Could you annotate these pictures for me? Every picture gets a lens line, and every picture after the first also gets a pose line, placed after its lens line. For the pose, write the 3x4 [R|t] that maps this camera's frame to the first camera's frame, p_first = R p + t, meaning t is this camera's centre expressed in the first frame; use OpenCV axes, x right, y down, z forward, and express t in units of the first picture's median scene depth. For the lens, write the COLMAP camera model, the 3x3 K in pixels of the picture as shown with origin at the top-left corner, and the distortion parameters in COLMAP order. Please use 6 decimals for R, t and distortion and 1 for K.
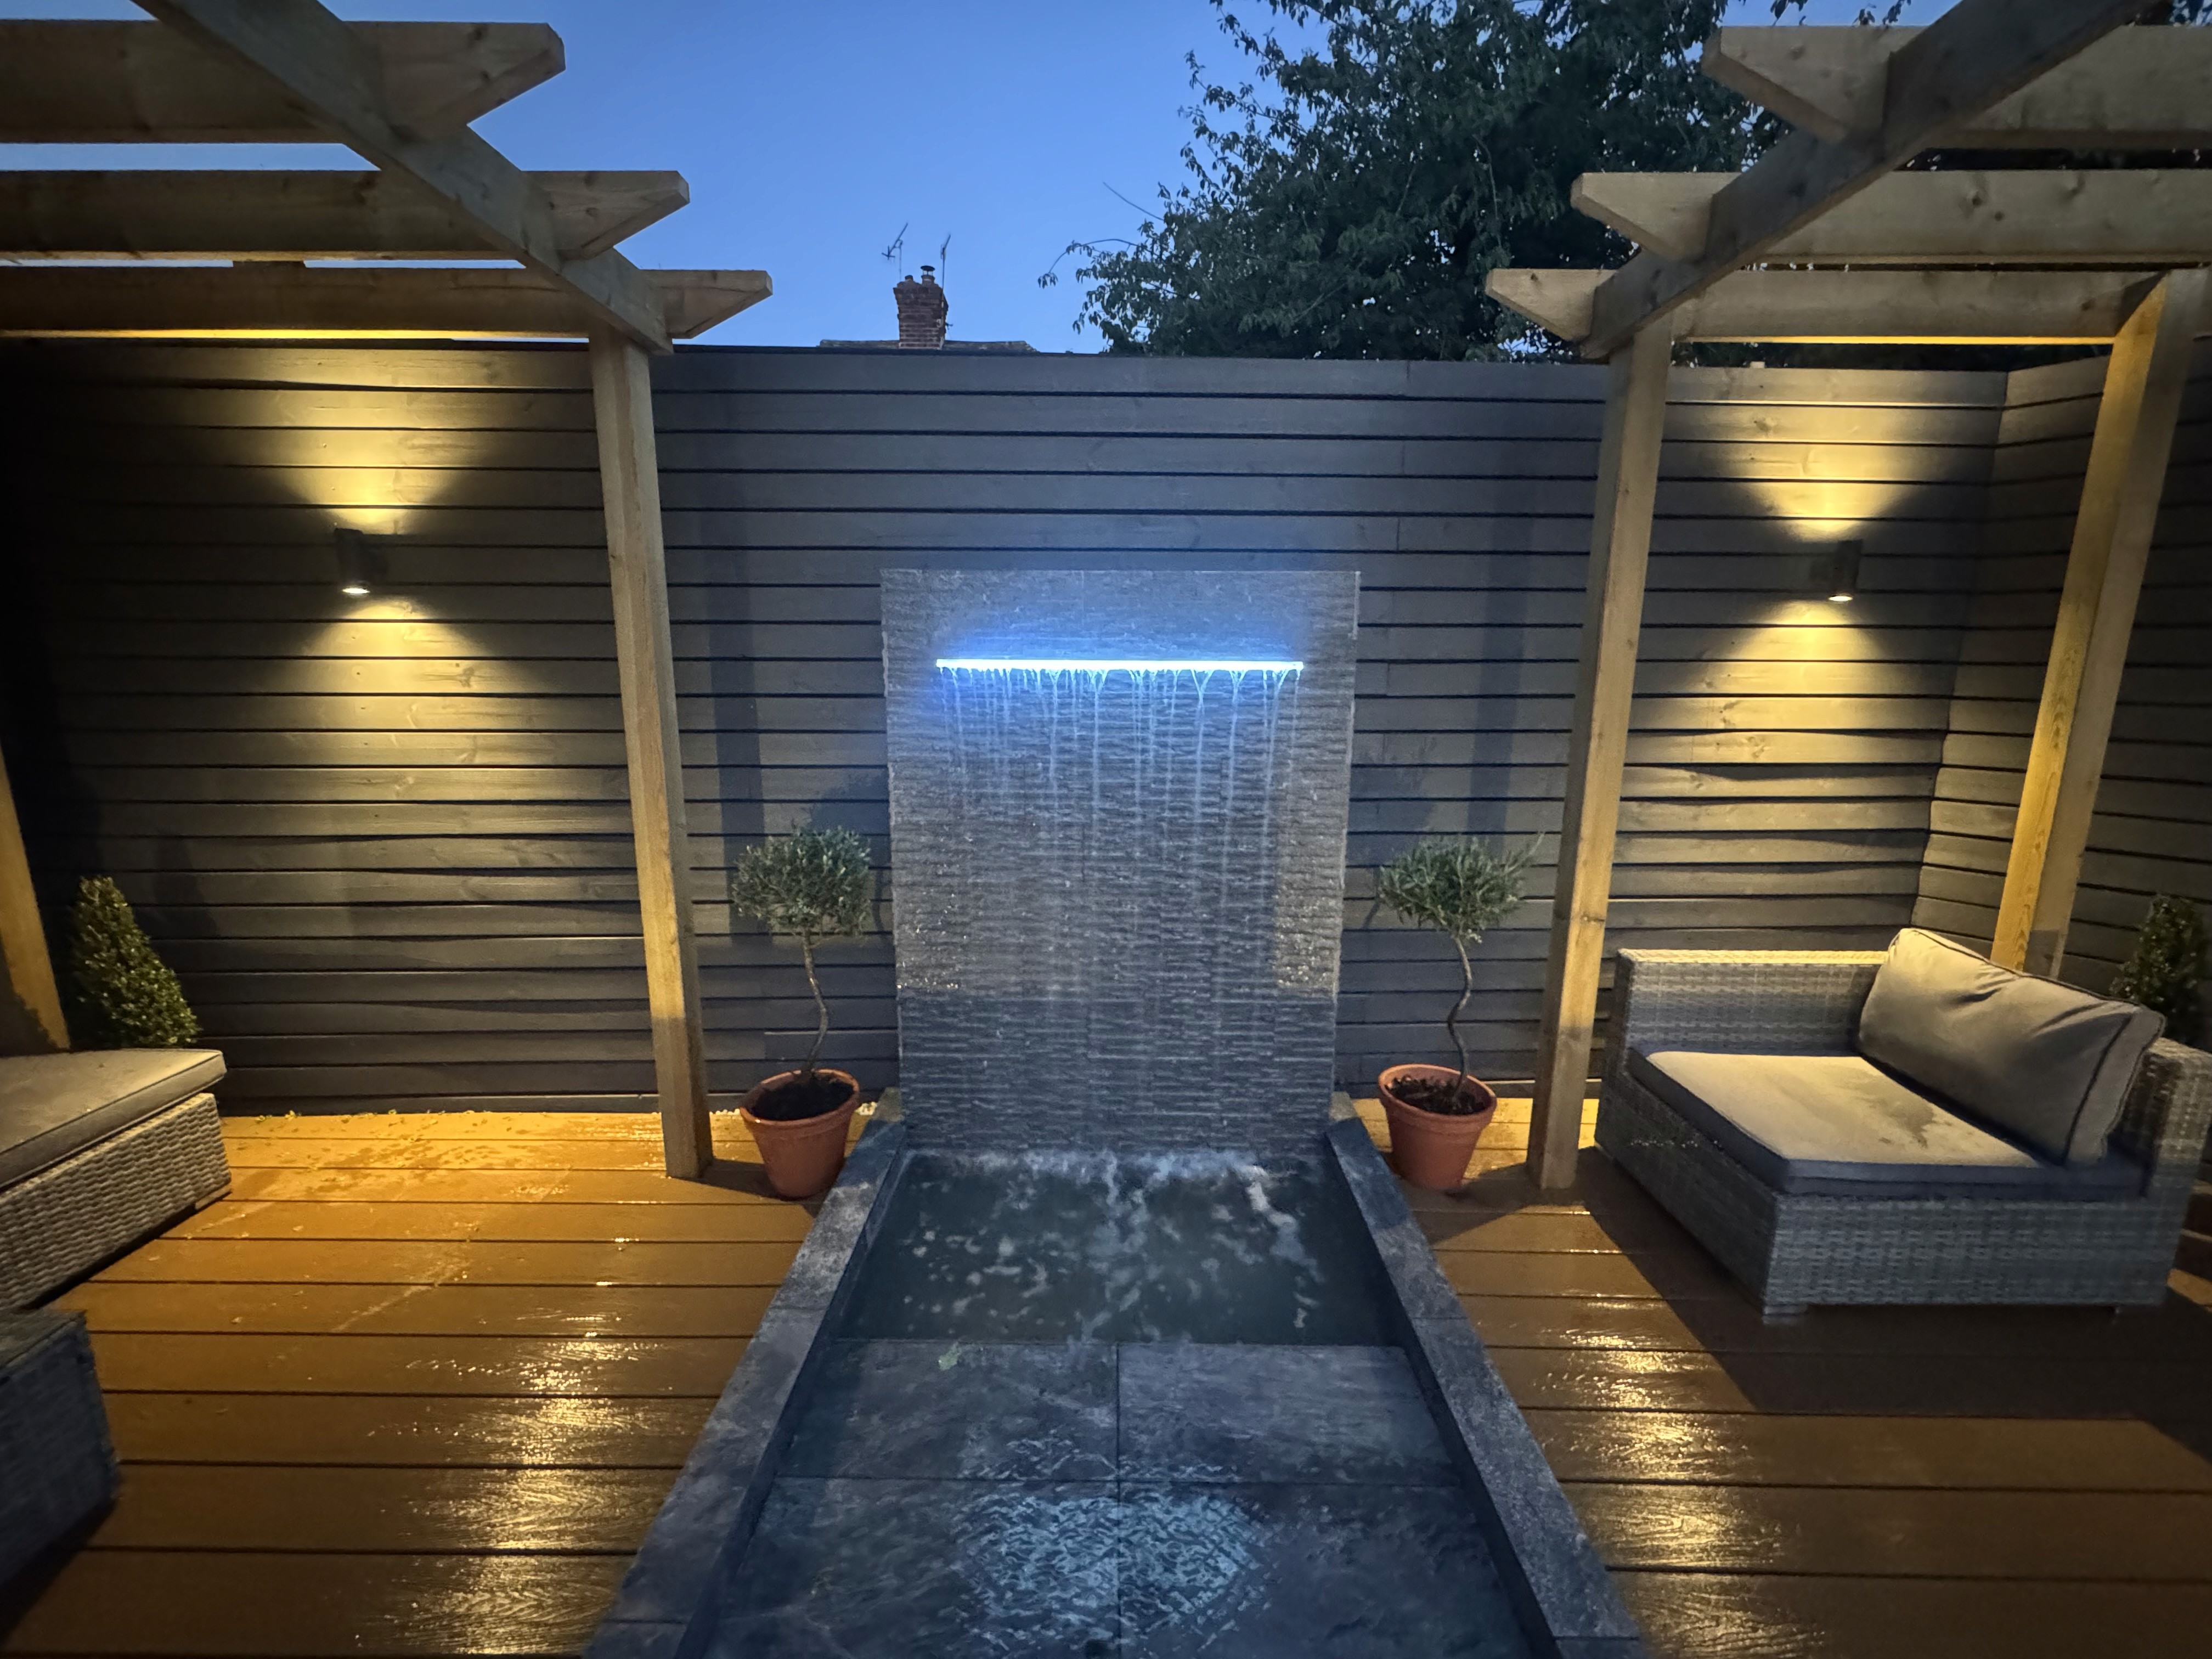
lens RADIAL K [[891.9, 0, 1101.7], [0, 891.9, 824.9], [0, 0, 1]] dist [-0.000752, 0.000206]
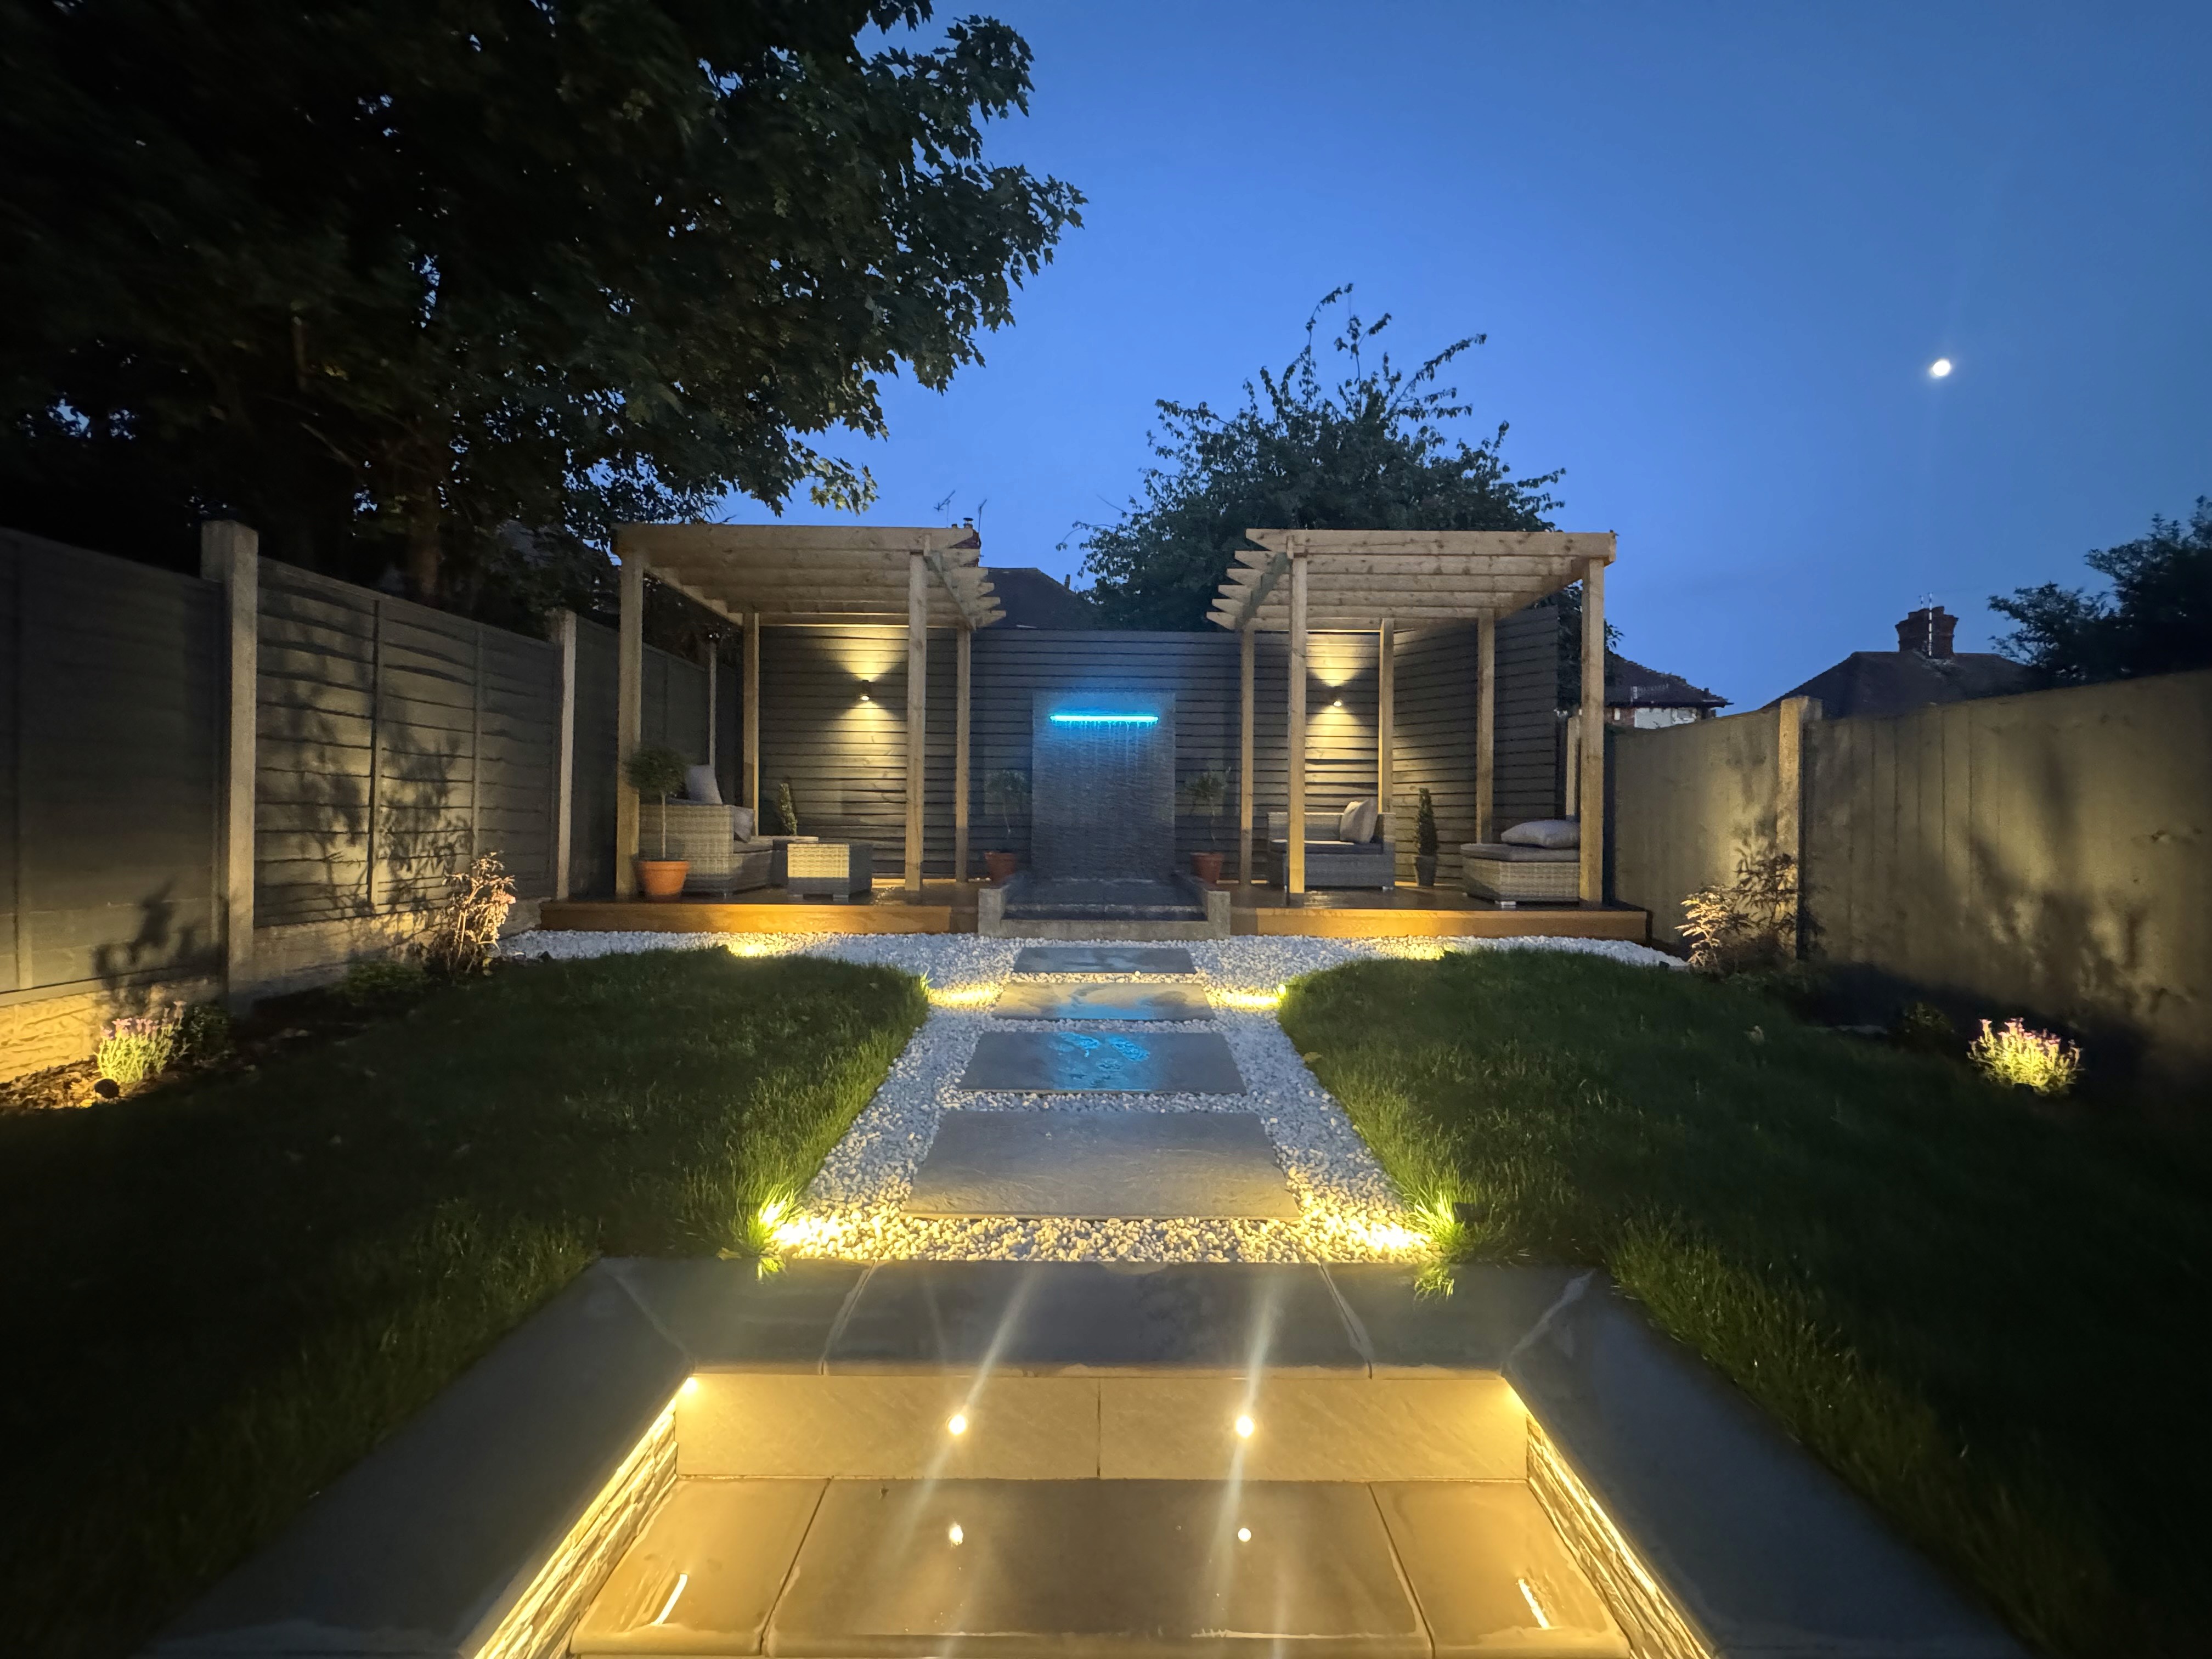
lens RADIAL K [[891.9, 0, 1103.4], [0, 891.9, 827.0], [0, 0, 1]] dist [-0.000752, 0.000206]
pose [[0.999875, 0.004225, 0.015258, -0.028335], [-0.001303, 0.982432, -0.186619, 0.760167], [-0.015778, 0.186575, 0.982314, -1.995166]]
